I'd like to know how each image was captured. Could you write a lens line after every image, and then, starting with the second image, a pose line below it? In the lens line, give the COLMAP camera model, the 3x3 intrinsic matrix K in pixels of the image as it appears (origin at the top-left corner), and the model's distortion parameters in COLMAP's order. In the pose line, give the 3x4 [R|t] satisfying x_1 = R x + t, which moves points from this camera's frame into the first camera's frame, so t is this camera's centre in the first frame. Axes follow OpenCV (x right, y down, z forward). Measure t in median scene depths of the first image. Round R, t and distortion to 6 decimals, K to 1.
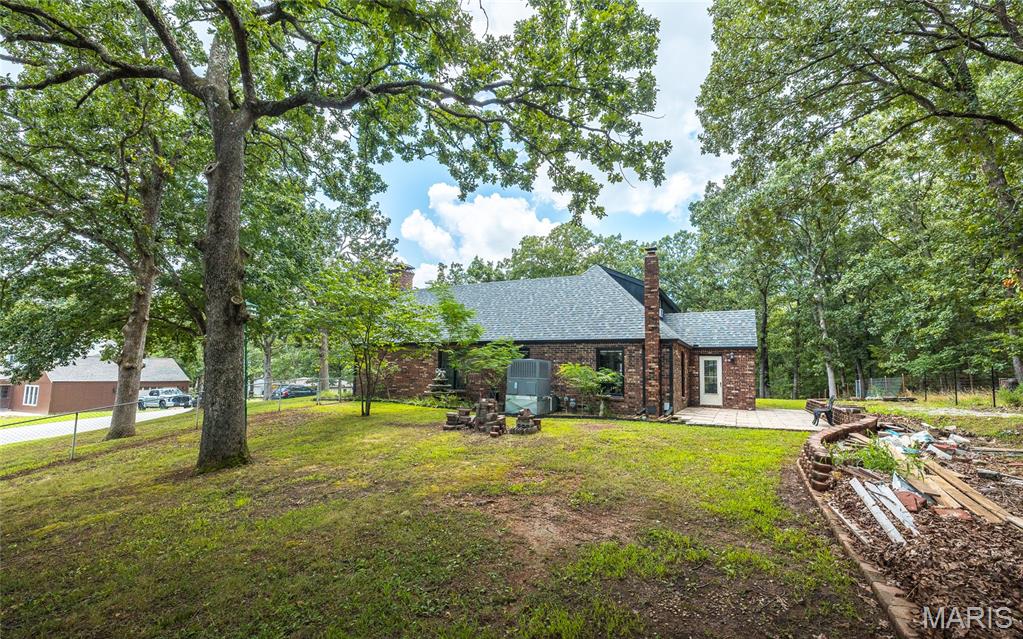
lens RADIAL K [[435.7, 0, 508.5], [0, 435.7, 328.5], [0, 0, 1]] dist [0.001826, 0.000118]
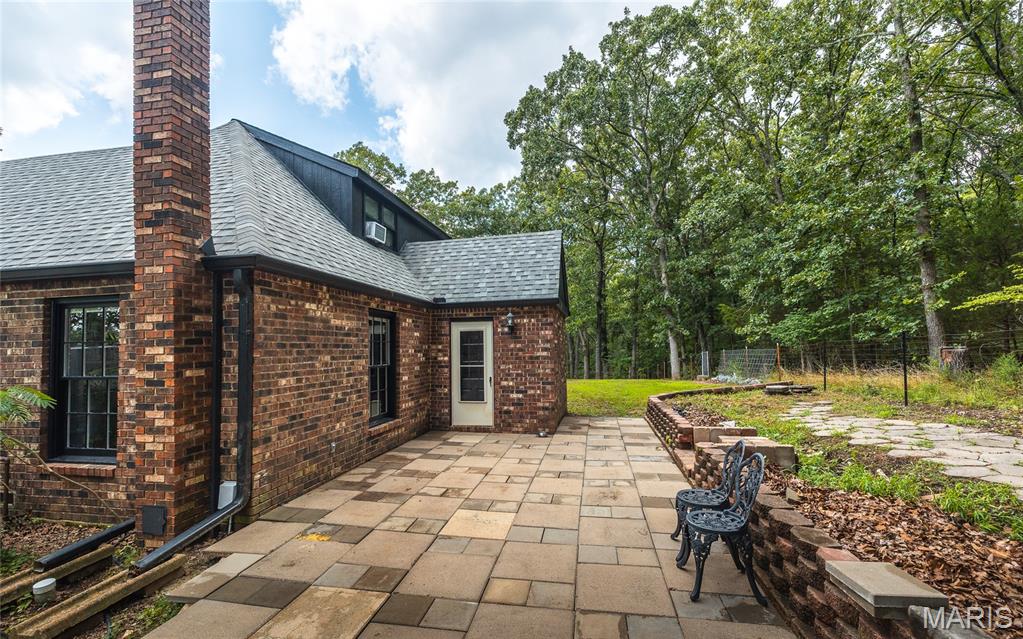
lens RADIAL K [[435.7, 0, 508.5], [0, 435.7, 328.5], [0, 0, 1]] dist [0.001826, 0.000118]
pose [[0.955871, -0.028560, 0.292397, 0.319621], [0.012845, 0.998375, 0.055524, 0.039252], [-0.293507, -0.049318, 0.954684, 0.474264]]
